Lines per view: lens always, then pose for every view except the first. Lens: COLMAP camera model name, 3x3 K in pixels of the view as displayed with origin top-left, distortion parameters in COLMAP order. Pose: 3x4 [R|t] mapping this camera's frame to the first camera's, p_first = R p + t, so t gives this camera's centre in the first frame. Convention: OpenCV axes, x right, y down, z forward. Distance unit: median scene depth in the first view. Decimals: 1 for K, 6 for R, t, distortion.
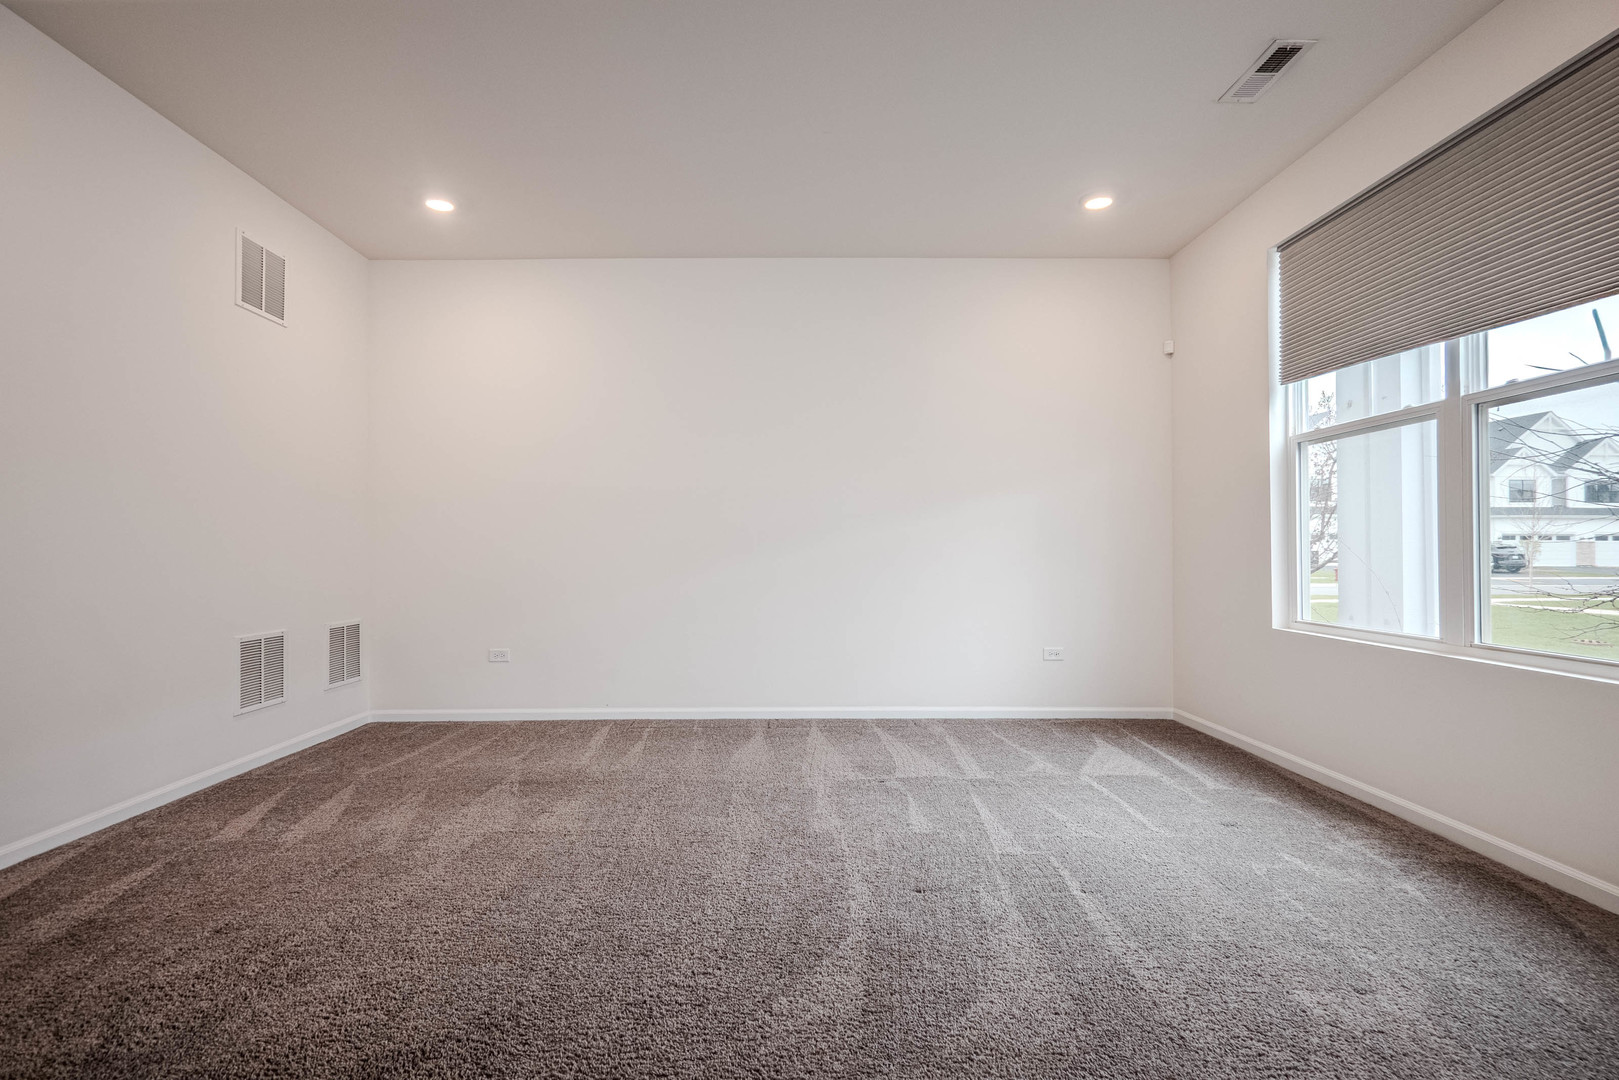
lens RADIAL K [[760.4, 0, 803.2], [0, 760.4, 539.8], [0, 0, 1]] dist [-0.000546, 0.000570]
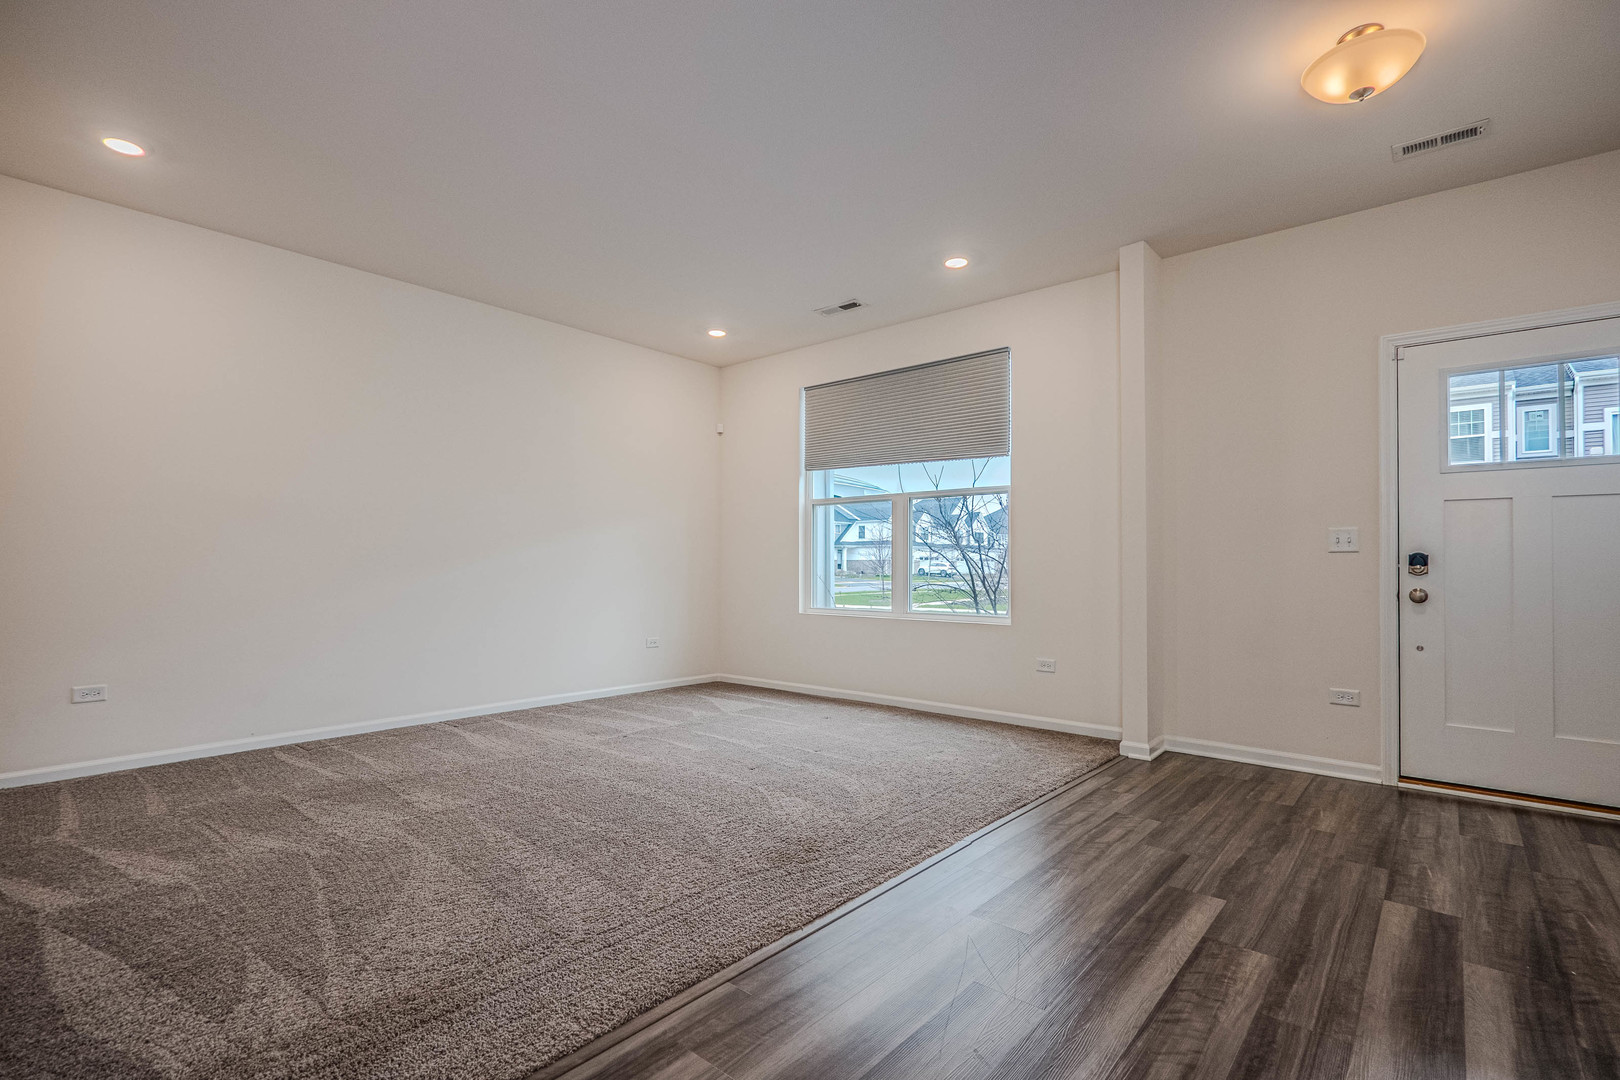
lens RADIAL K [[760.8, 0, 812.0], [0, 760.8, 543.1], [0, 0, 1]] dist [-0.000546, 0.000570]
pose [[0.645997, 0.031076, 0.762707, -0.672859], [-0.015801, 0.999501, -0.027340, 0.007469], [-0.763176, 0.005610, 0.646166, -0.113909]]
